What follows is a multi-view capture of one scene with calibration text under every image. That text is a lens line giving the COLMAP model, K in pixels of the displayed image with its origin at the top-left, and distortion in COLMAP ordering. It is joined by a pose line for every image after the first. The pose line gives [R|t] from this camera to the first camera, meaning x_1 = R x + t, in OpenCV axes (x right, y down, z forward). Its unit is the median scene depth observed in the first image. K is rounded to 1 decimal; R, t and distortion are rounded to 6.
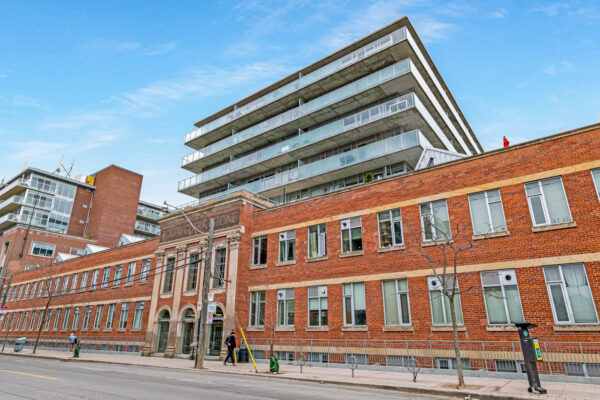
lens RADIAL K [[357.8, 0, 299.8], [0, 357.8, 198.4], [0, 0, 1]] dist [-0.001009, 0.001874]
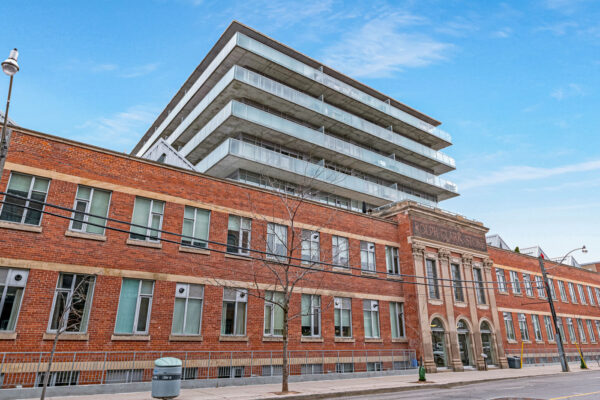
lens RADIAL K [[389.6, 0, 299.7], [0, 389.6, 202.9], [0, 0, 1]] dist [-0.002951, -0.000187]
pose [[0.319341, 0.322222, 0.891176, -1.153421], [-0.337537, 0.917415, -0.210757, 0.299149], [-0.885488, -0.233502, 0.401731, 0.800083]]
